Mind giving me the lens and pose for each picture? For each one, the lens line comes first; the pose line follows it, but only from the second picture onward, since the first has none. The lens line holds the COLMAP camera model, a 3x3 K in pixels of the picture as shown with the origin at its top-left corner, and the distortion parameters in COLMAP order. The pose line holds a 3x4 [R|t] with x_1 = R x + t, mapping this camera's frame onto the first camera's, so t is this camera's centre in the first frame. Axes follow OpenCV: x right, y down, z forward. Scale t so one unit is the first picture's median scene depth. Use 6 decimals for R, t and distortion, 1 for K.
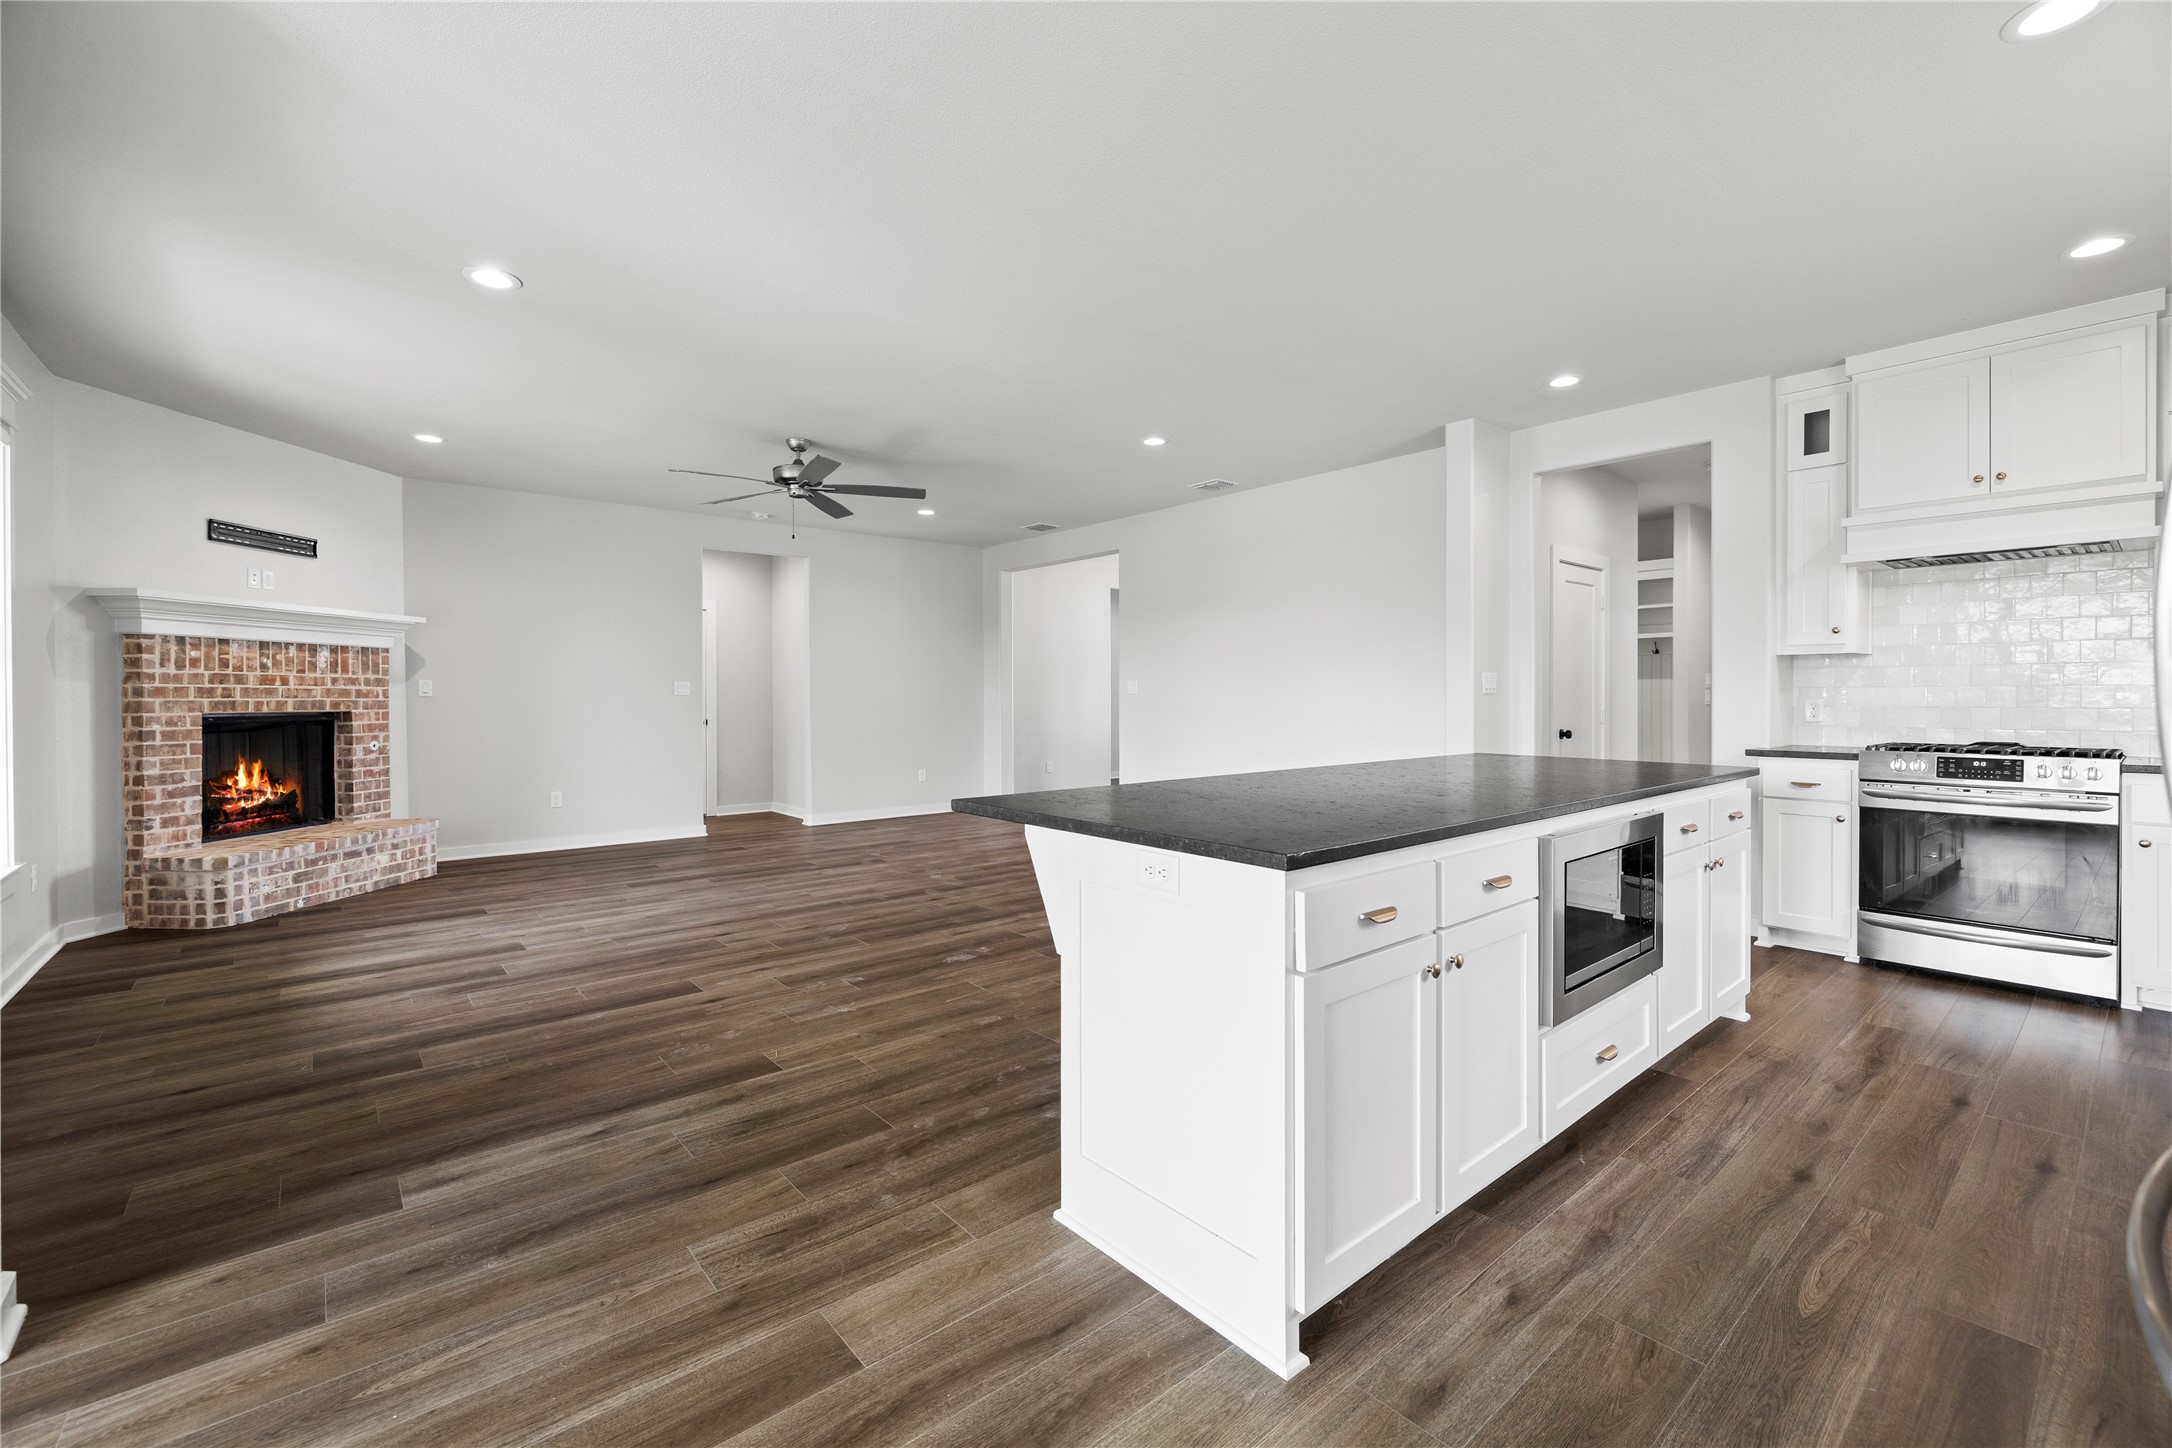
lens RADIAL K [[919.5, 0, 1070.0], [0, 919.5, 702.9], [0, 0, 1]] dist [0.000445, 0.001222]
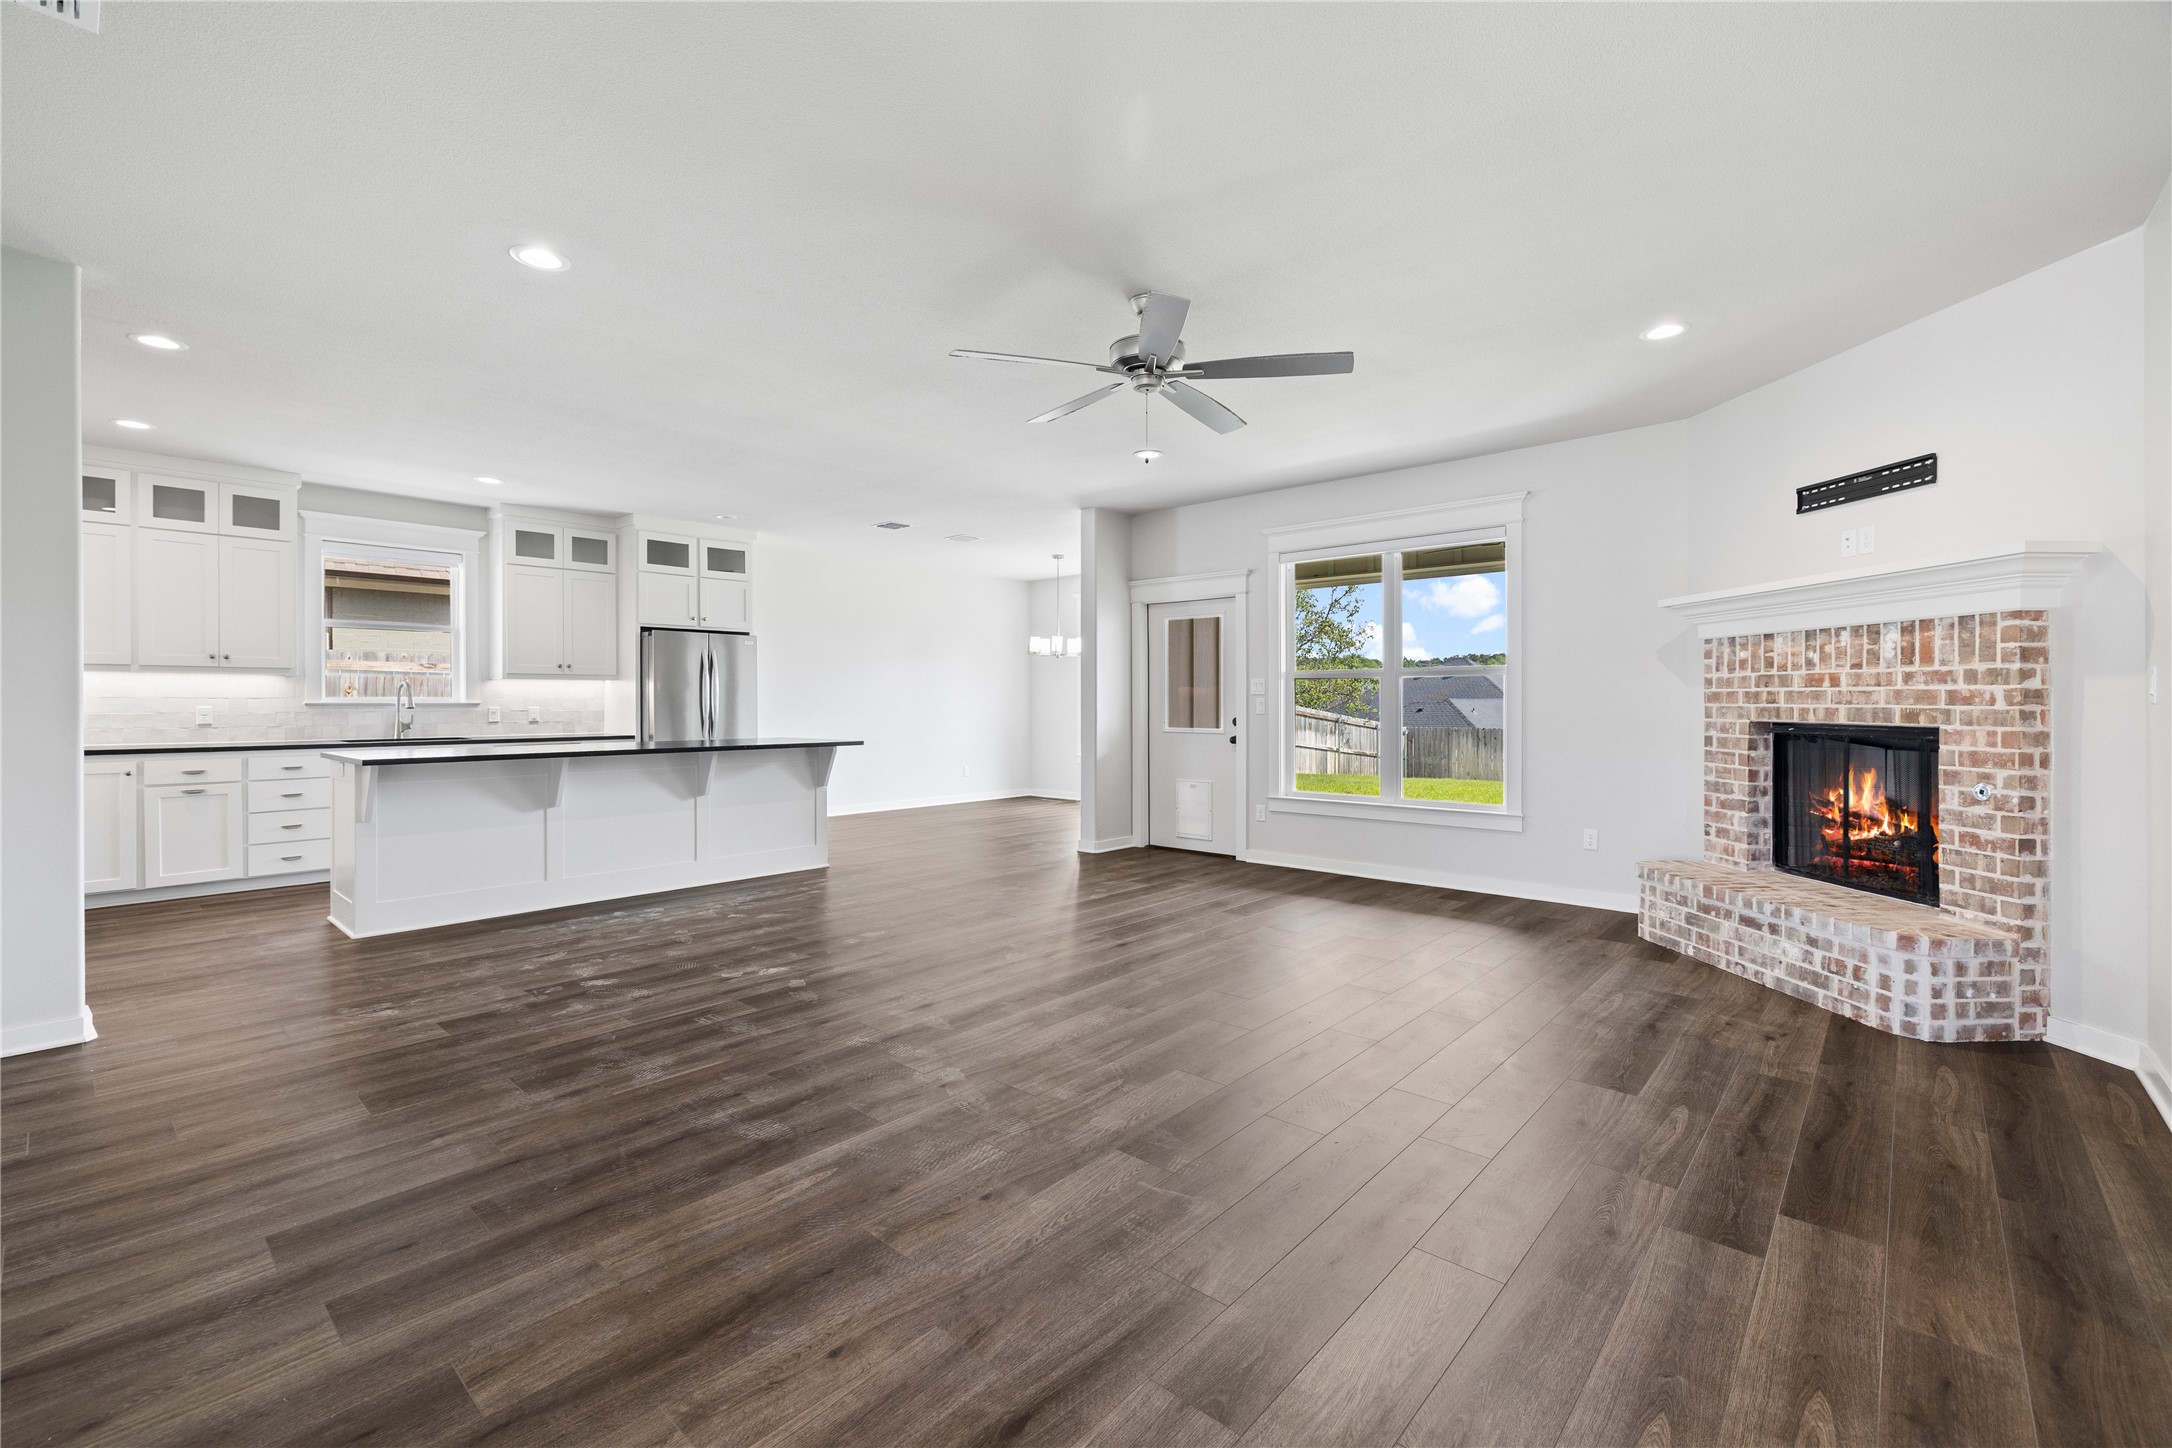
lens RADIAL K [[919.5, 0, 1077.1], [0, 919.5, 705.5], [0, 0, 1]] dist [0.000445, 0.001222]
pose [[-0.989485, 0.003148, -0.144601, -0.160367], [0.001125, 0.999900, 0.014067, -0.015501], [0.144631, 0.013757, -0.989390, 1.675940]]
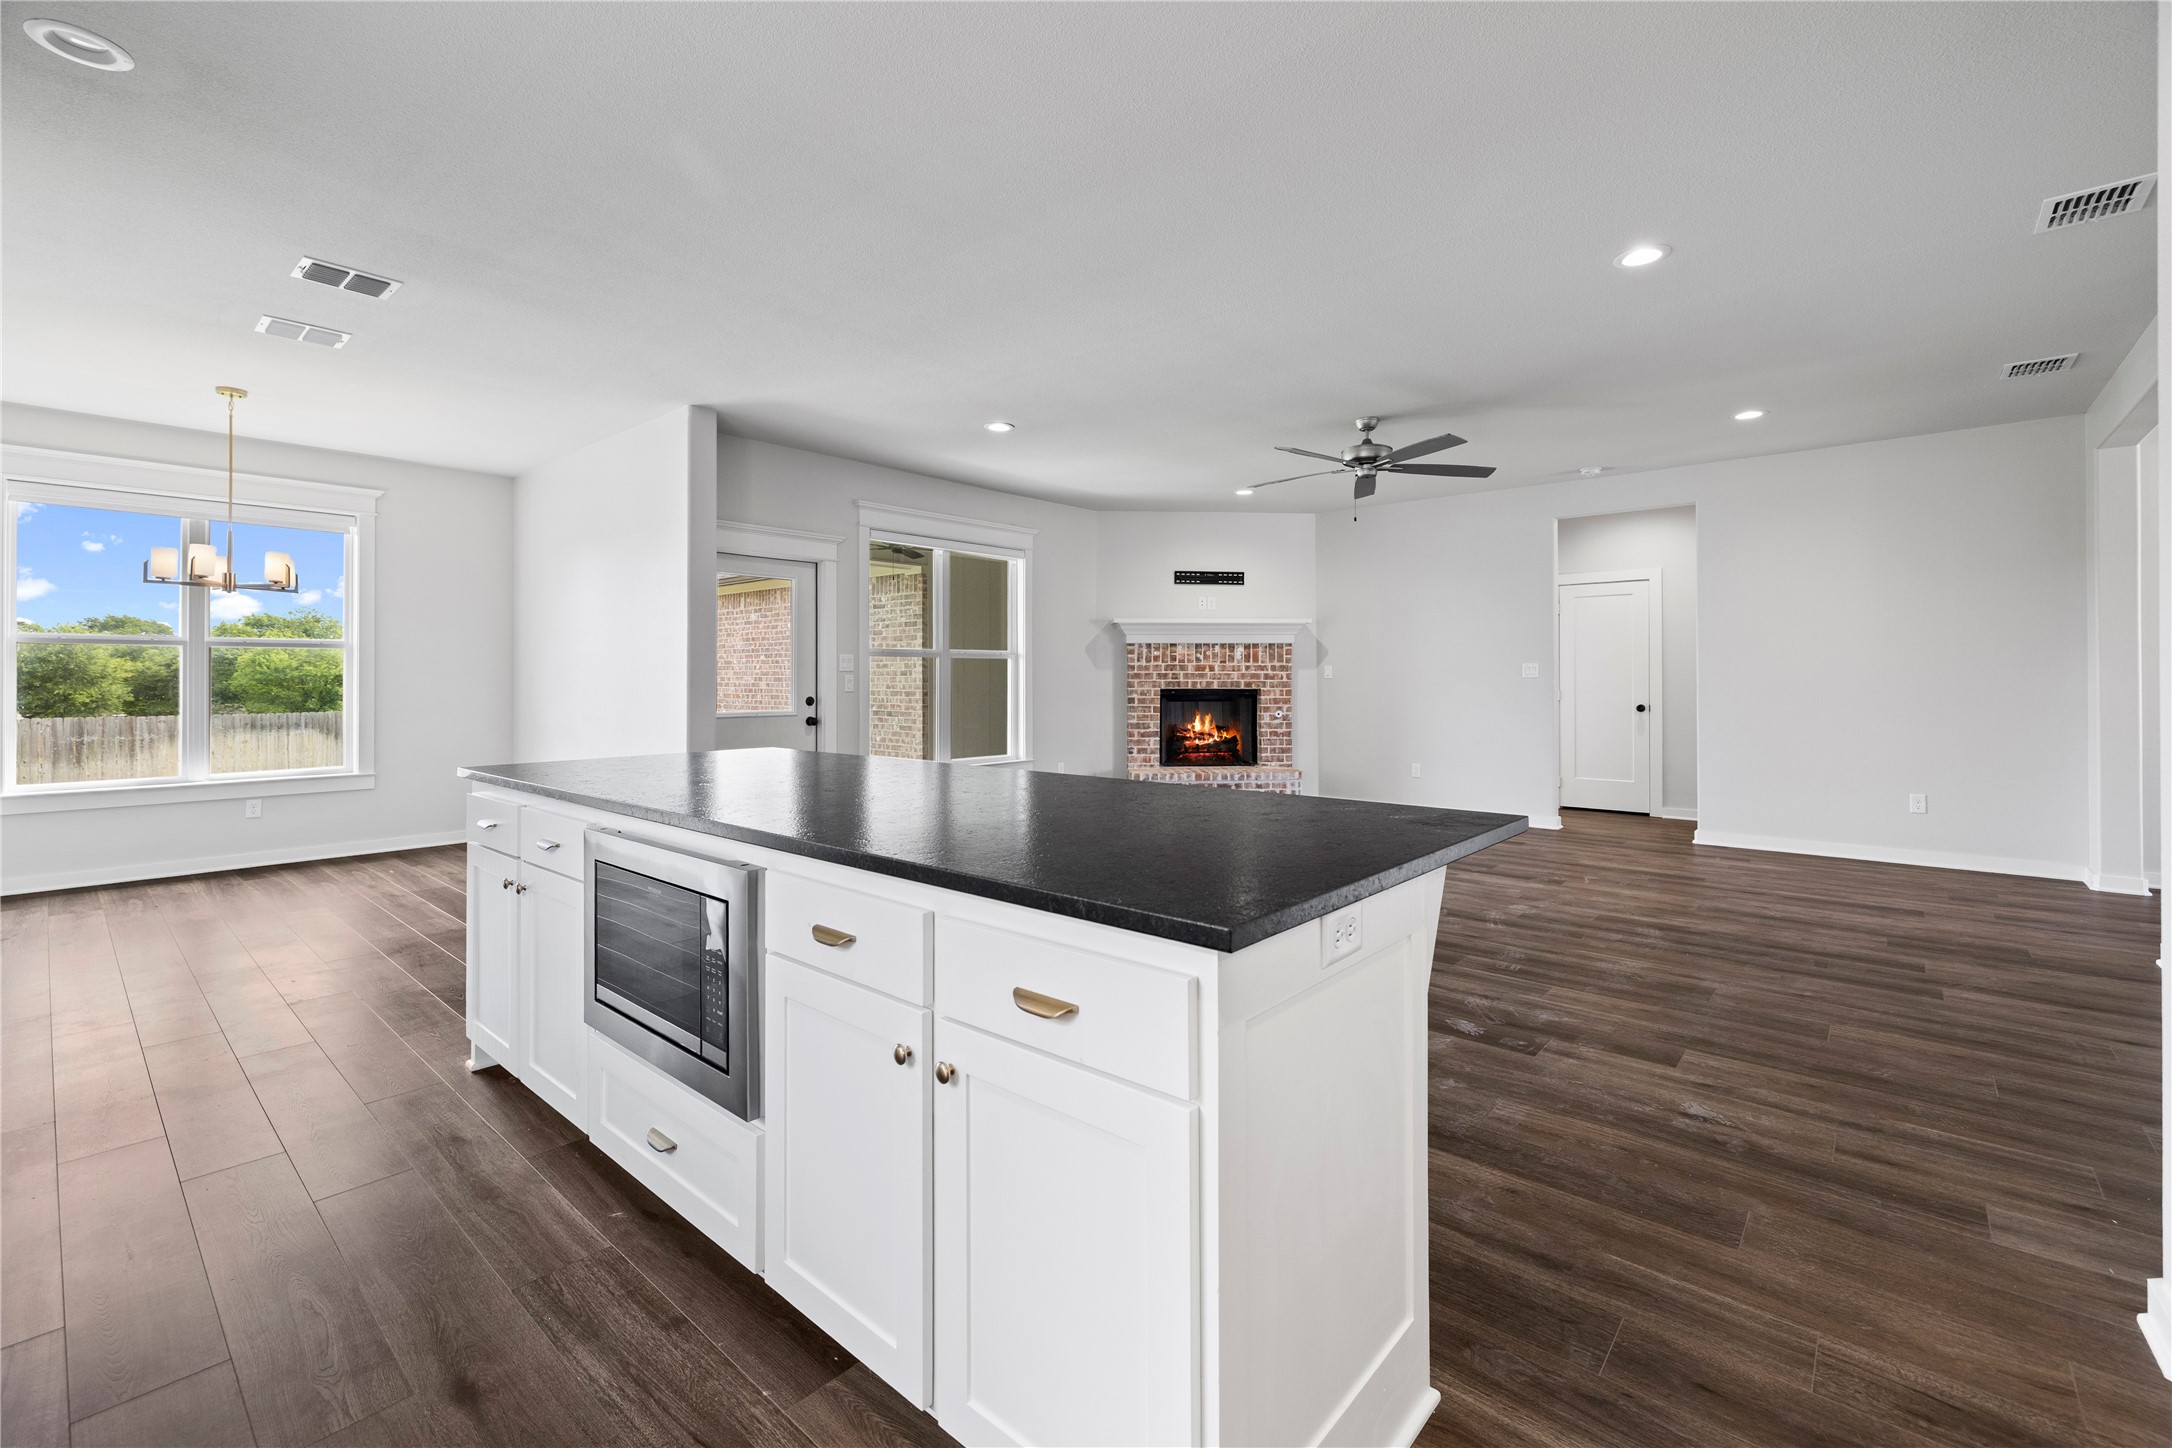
lens RADIAL K [[919.5, 0, 1087.3], [0, 919.5, 676.6], [0, 0, 1]] dist [0.000445, 0.001222]
pose [[0.154313, -0.000163, -0.988022, 0.652896], [-0.007438, 0.999971, -0.001327, -0.006675], [0.987994, 0.007553, 0.154307, 0.571333]]
